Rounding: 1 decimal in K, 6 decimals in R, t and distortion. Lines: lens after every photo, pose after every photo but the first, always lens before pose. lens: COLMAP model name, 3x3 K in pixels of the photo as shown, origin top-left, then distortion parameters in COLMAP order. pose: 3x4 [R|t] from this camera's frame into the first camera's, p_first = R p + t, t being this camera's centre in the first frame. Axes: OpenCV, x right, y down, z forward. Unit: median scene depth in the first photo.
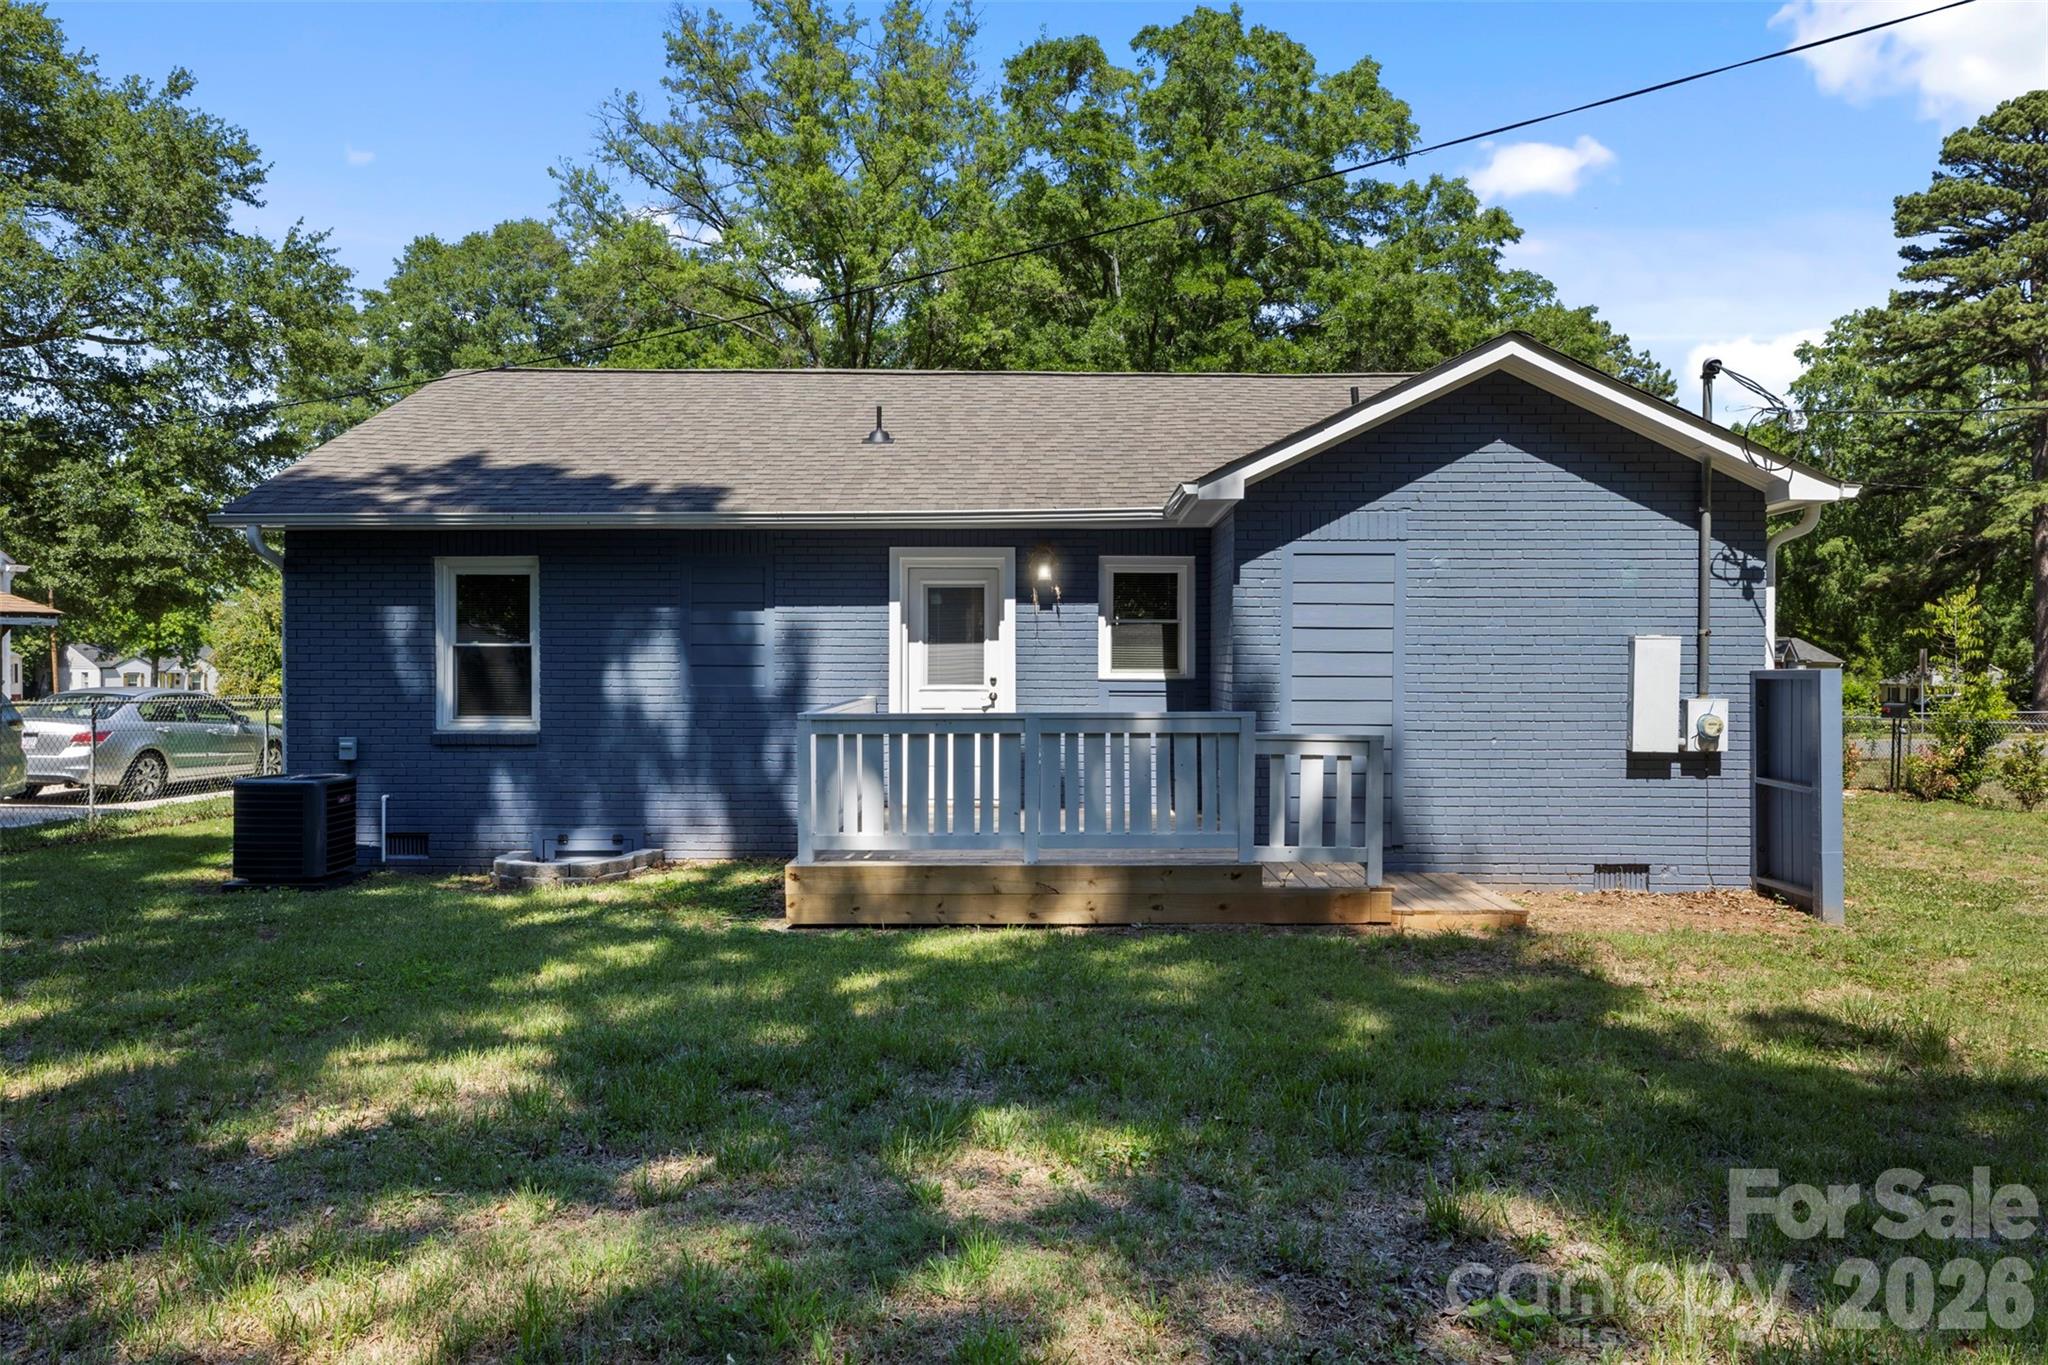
lens RADIAL K [[1390.7, 0, 1024.0], [0, 1390.7, 670.9], [0, 0, 1]] dist [0.003319, -0.005256]
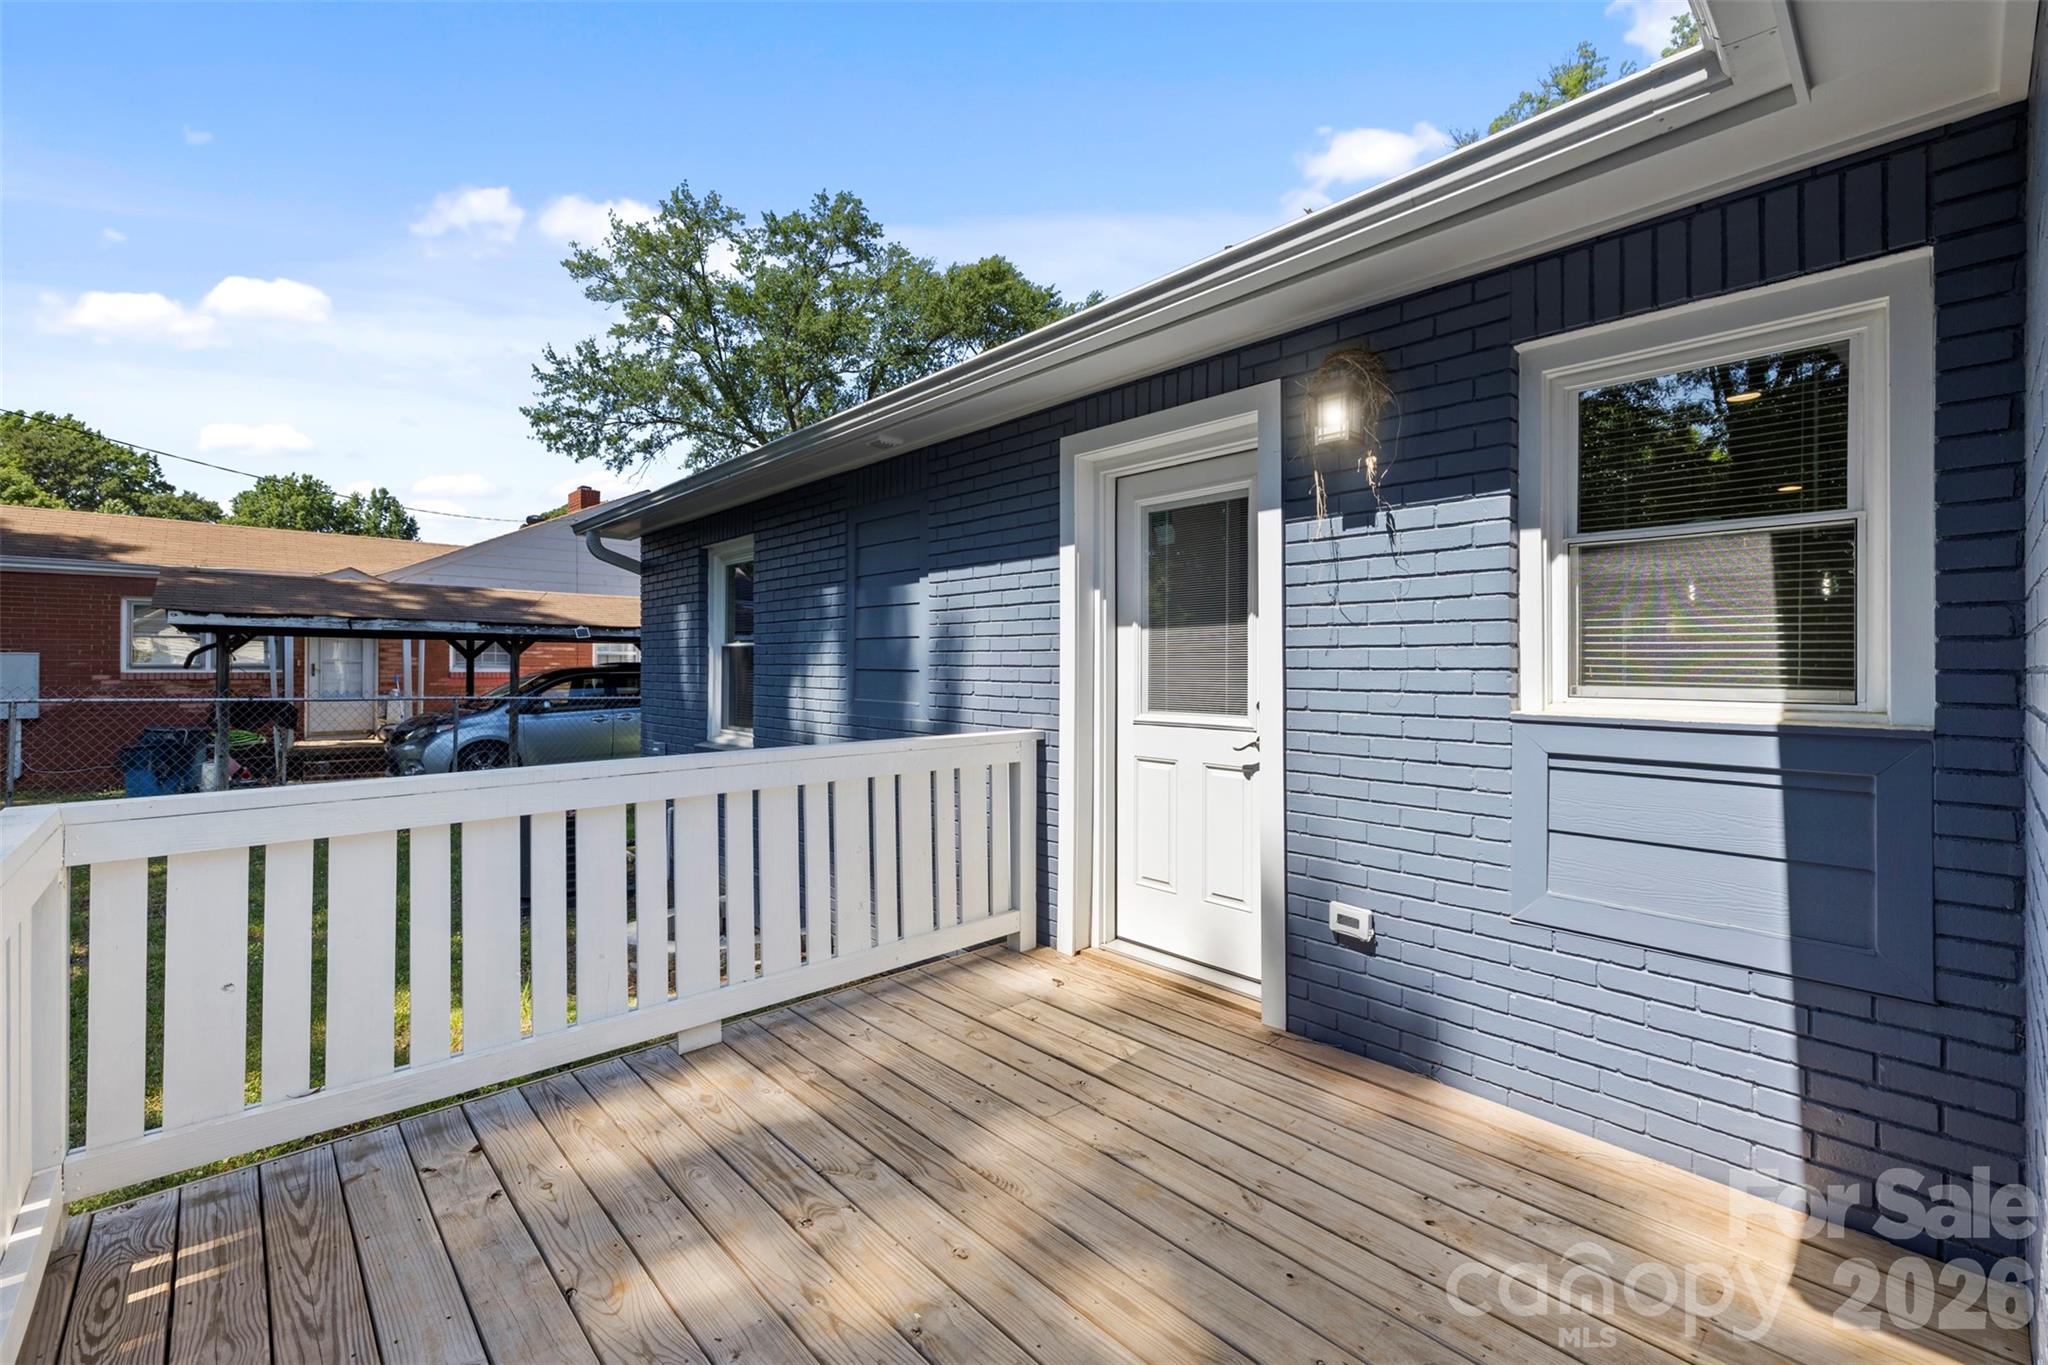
lens RADIAL K [[864.9, 0, 1018.9], [0, 864.9, 672.4], [0, 0, 1]] dist [0.003481, -0.001747]
pose [[0.689304, 0.006762, -0.724441, 0.122496], [-0.011205, 0.999936, -0.001328, -0.003134], [0.724386, 0.009033, 0.689336, 0.768582]]
